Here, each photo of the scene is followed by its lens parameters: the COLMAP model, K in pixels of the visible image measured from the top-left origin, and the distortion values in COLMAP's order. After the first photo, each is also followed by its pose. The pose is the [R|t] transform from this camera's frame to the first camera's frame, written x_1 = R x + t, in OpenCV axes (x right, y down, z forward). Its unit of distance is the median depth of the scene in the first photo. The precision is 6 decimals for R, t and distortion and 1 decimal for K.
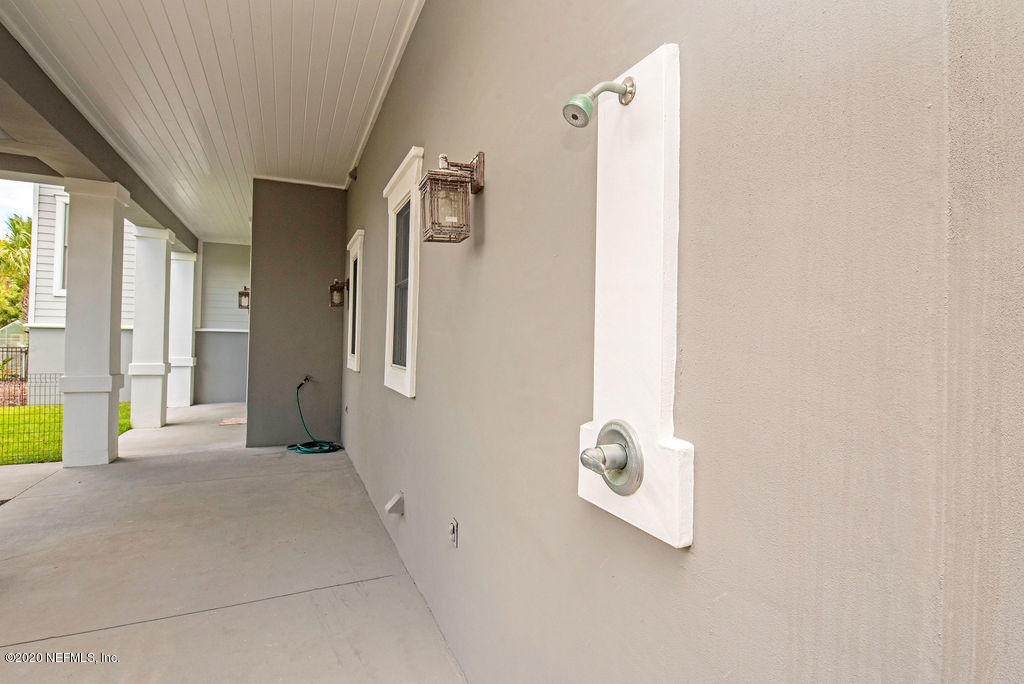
lens RADIAL K [[498.7, 0, 515.9], [0, 498.7, 334.7], [0, 0, 1]] dist [0.003265, -0.010003]
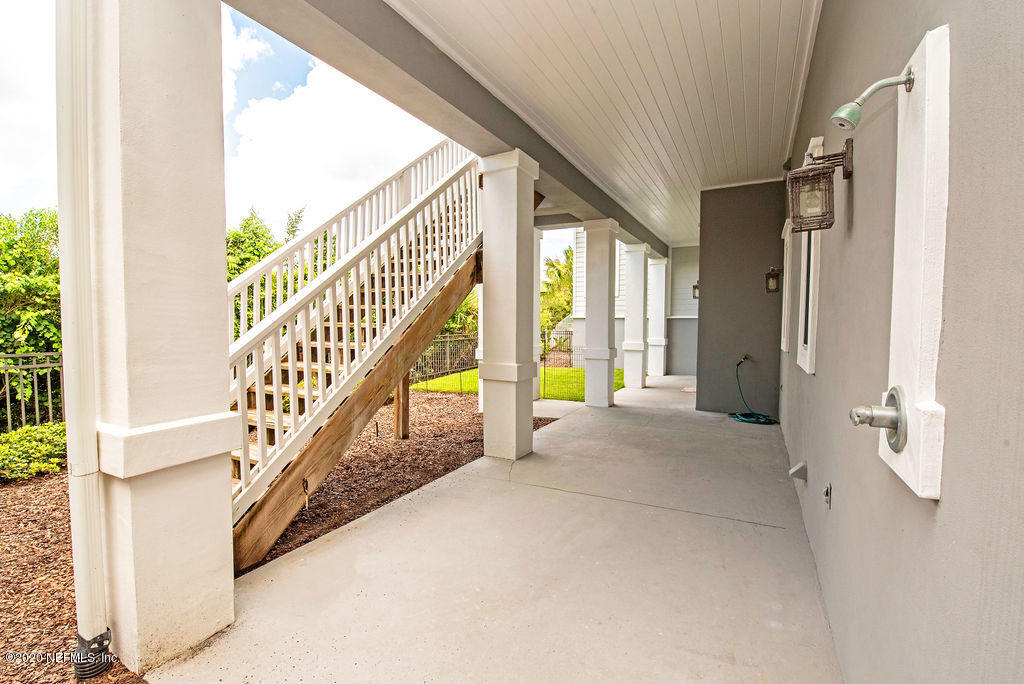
lens RADIAL K [[463.6, 0, 512.0], [0, 463.6, 342.0], [0, 0, 1]] dist [-0.014254, -0.000218]
pose [[0.601215, 0.017355, -0.798899, 0.110967], [0.019202, 0.999162, 0.036156, 0.004863], [0.798856, -0.037077, 0.600378, -0.062746]]
